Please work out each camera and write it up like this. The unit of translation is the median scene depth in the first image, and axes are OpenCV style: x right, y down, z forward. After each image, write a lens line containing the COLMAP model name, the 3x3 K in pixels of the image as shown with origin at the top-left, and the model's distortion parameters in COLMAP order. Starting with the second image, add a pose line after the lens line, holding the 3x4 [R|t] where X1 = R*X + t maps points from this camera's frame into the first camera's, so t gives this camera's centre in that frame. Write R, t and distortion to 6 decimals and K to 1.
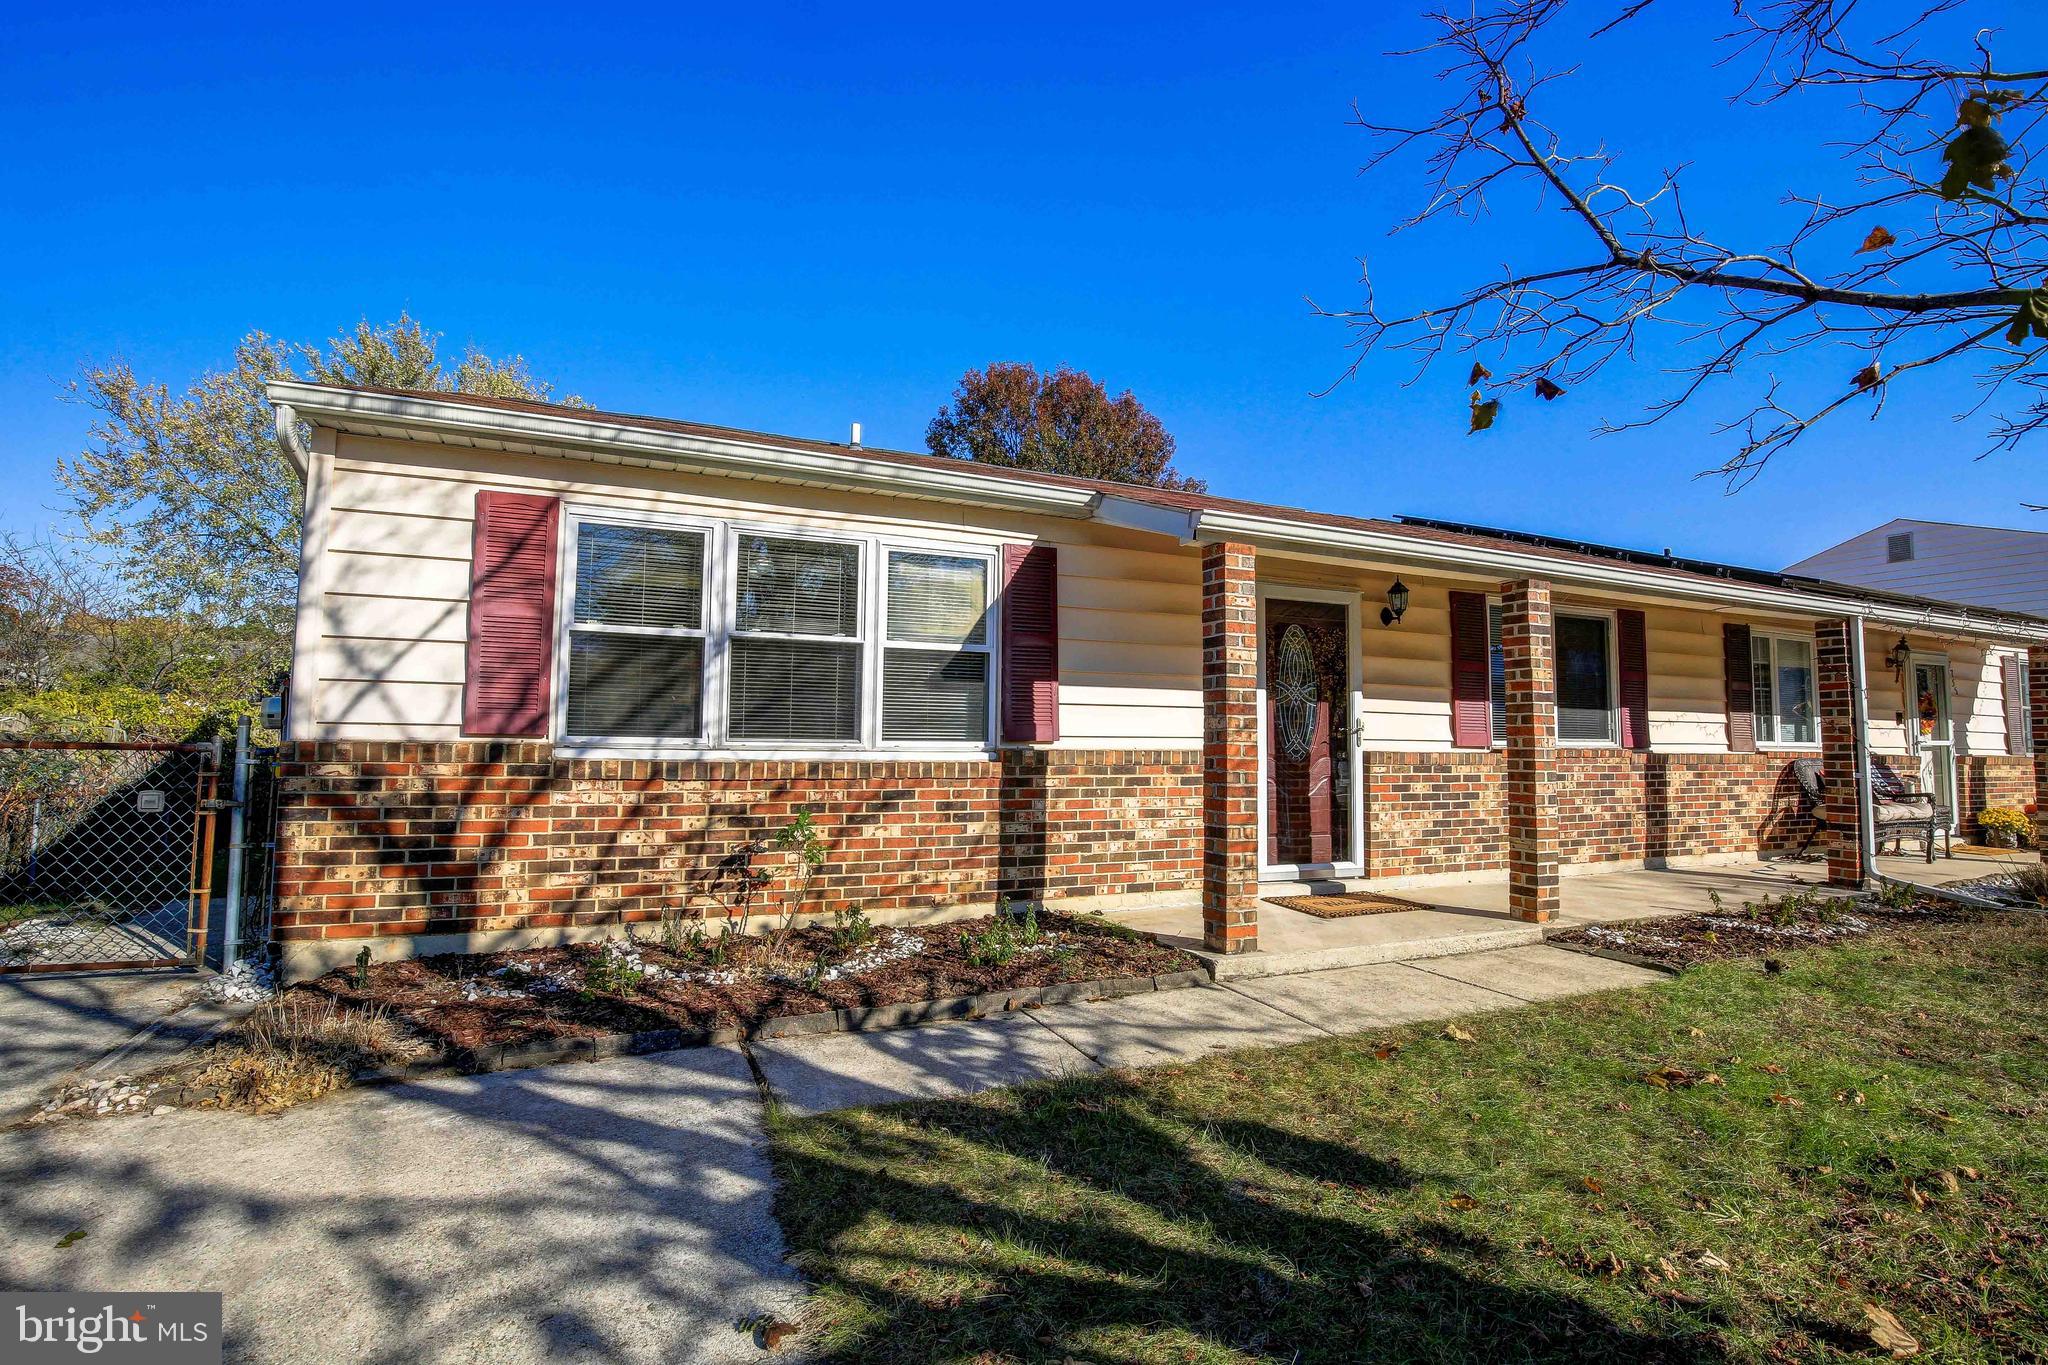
lens RADIAL K [[991.0, 0, 1015.2], [0, 991.0, 675.2], [0, 0, 1]] dist [-0.033722, 0.001899]
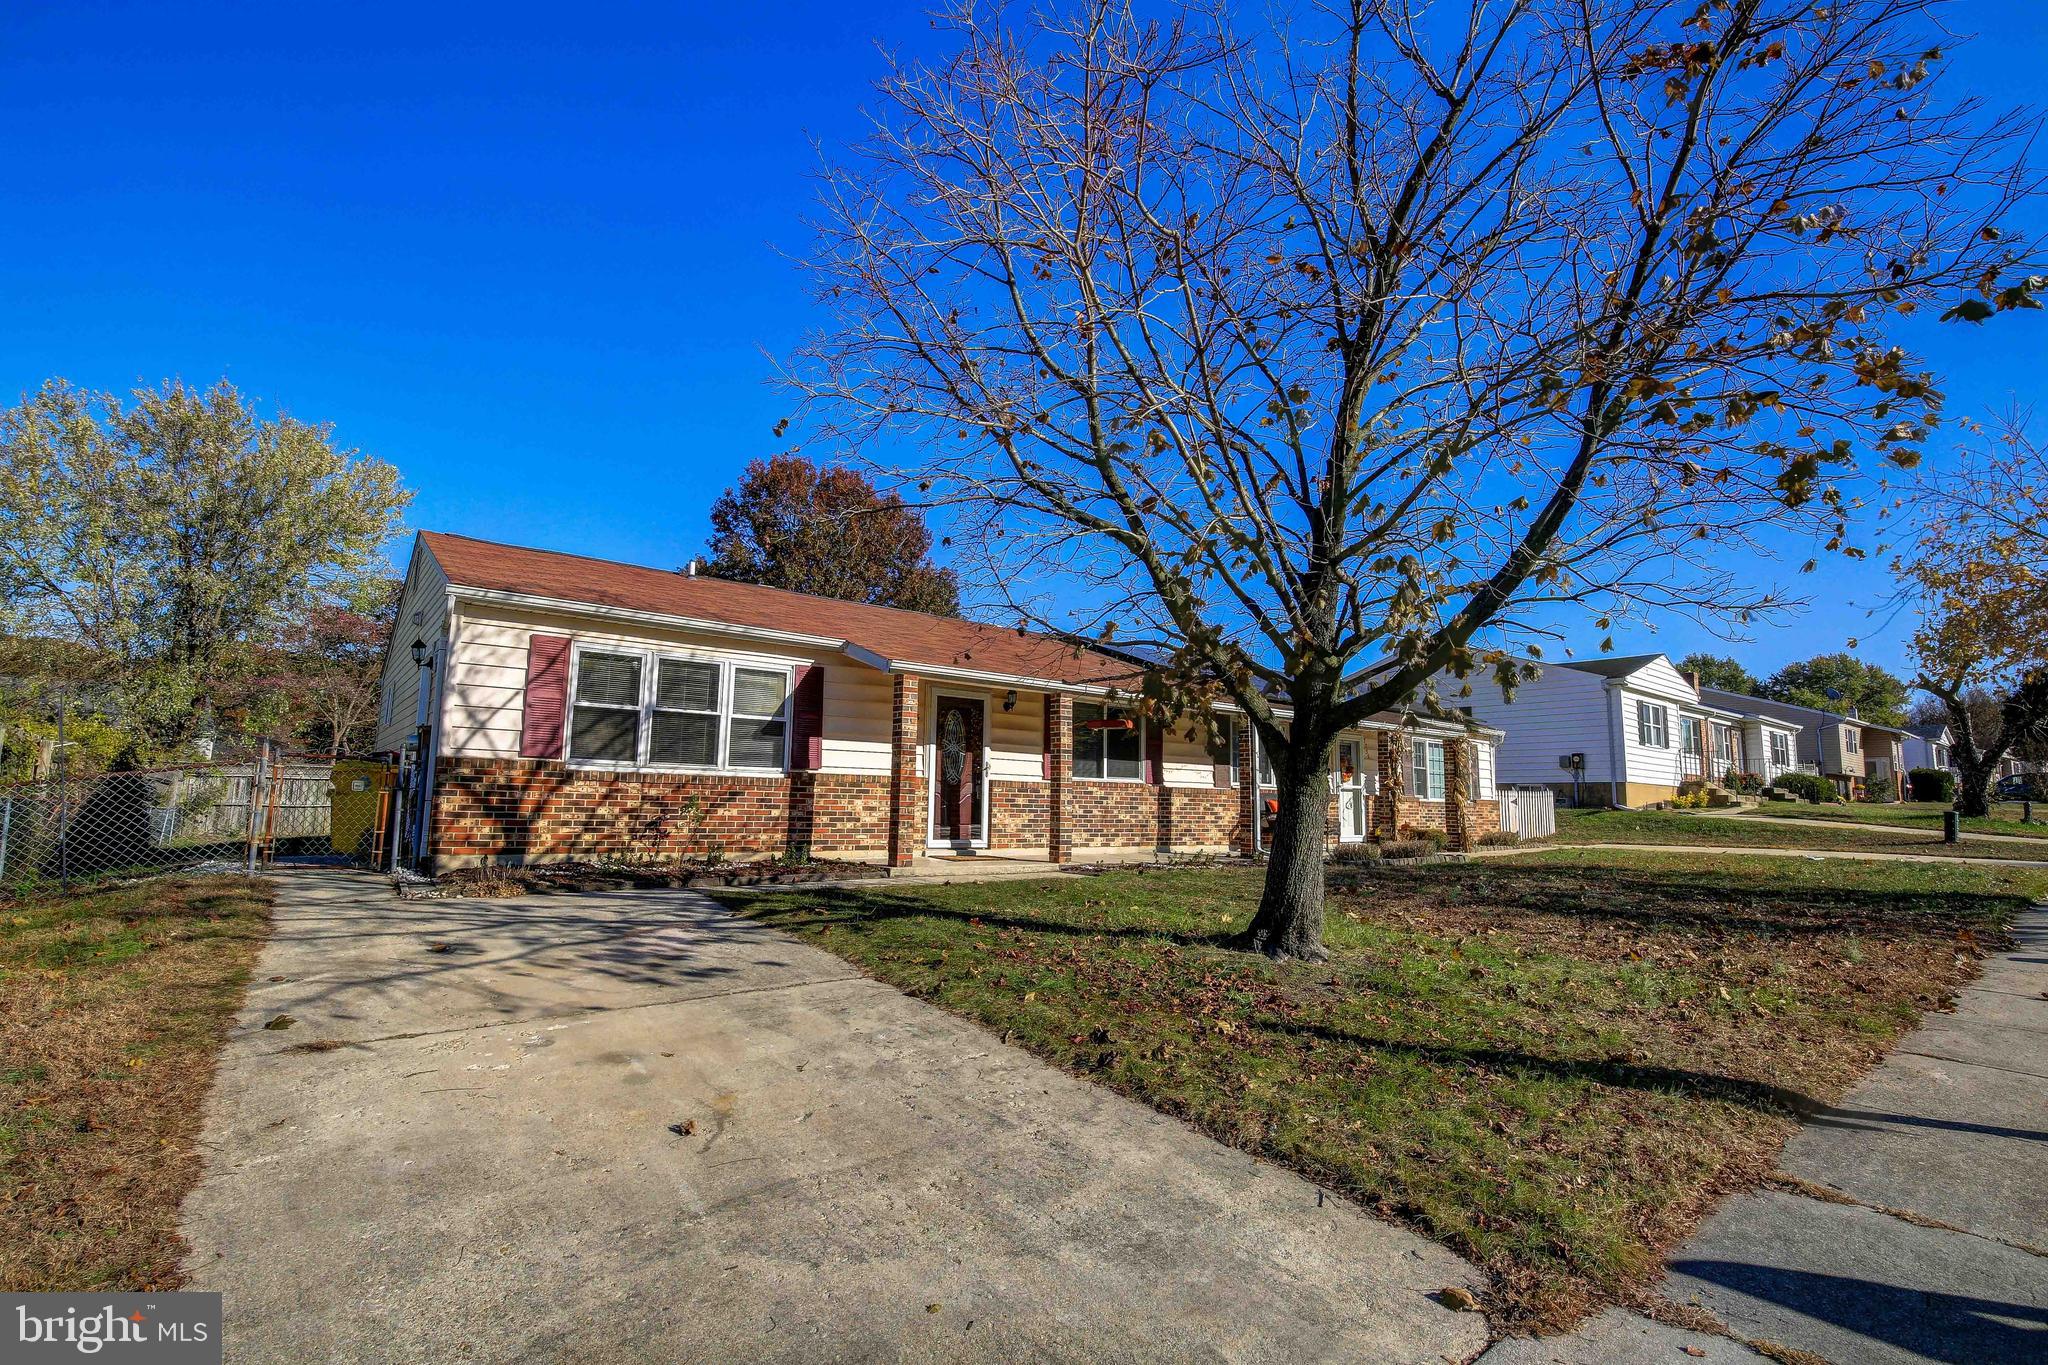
lens RADIAL K [[991.0, 0, 1015.2], [0, 991.0, 675.2], [0, 0, 1]] dist [-0.033722, 0.001899]
pose [[0.972497, 0.039513, 0.229537, -0.039914], [-0.026055, 0.997775, -0.061373, -0.006466], [-0.231451, 0.053705, 0.971363, -1.012008]]
